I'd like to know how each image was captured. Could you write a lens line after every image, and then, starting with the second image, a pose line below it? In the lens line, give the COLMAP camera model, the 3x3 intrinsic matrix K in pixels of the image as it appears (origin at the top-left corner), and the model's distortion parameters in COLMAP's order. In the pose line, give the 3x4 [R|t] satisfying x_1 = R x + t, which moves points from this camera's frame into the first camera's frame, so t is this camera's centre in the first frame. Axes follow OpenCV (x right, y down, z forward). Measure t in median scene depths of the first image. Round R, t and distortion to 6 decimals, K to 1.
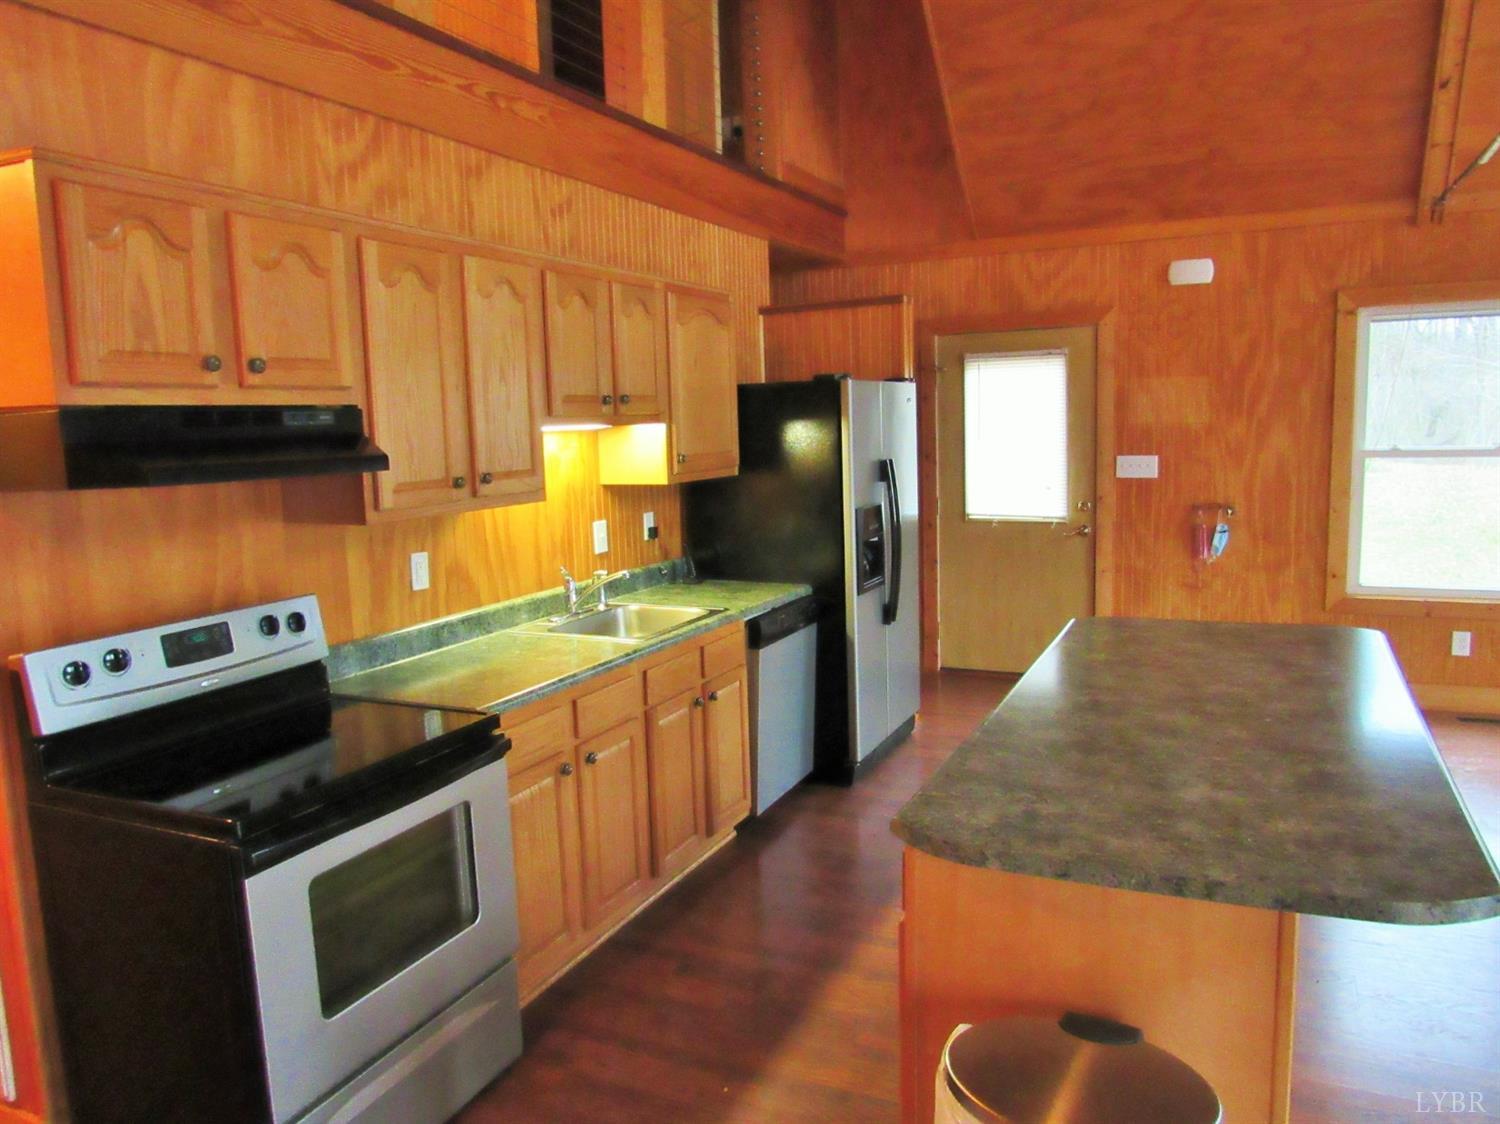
lens RADIAL K [[1073.0, 0, 750.0], [0, 1073.0, 562.0], [0, 0, 1]] dist [-0.032177, 0.004179]
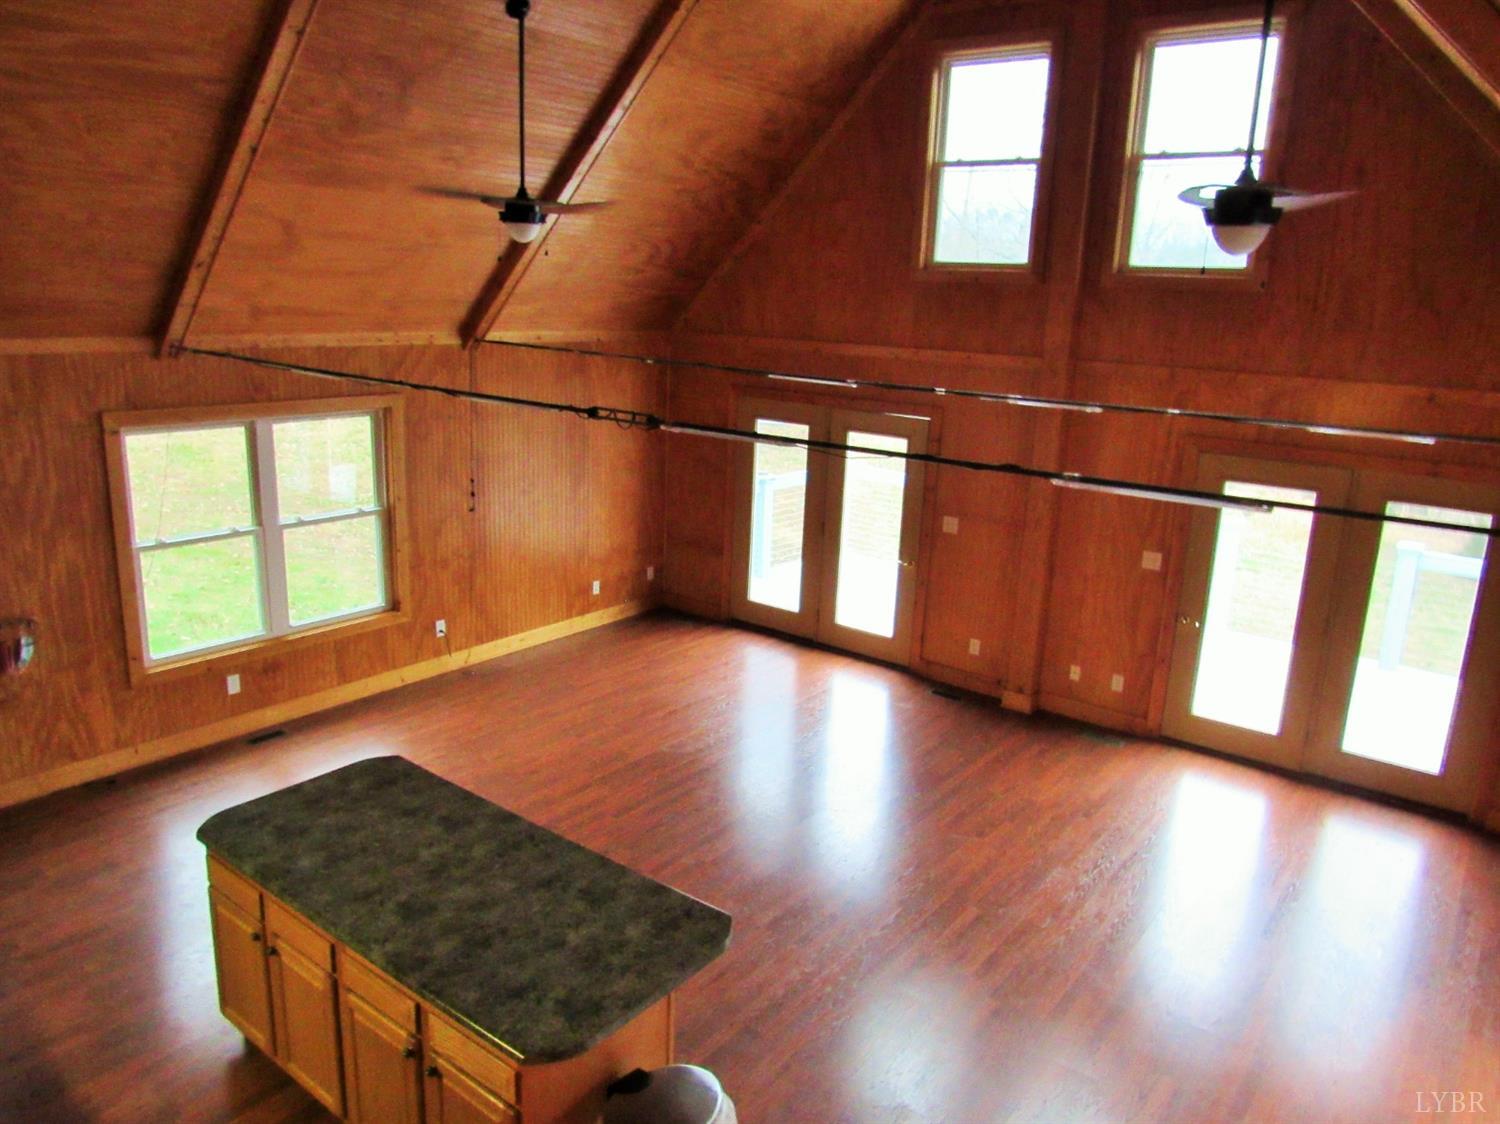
lens RADIAL K [[1073.0, 0, 750.0], [0, 1073.0, 562.0], [0, 0, 1]] dist [-0.032177, 0.004179]
pose [[0.215175, -0.200378, 0.955797, -0.386828], [0.088803, 0.978683, 0.185184, -0.247225], [-0.972530, 0.045031, 0.228382, 0.096018]]
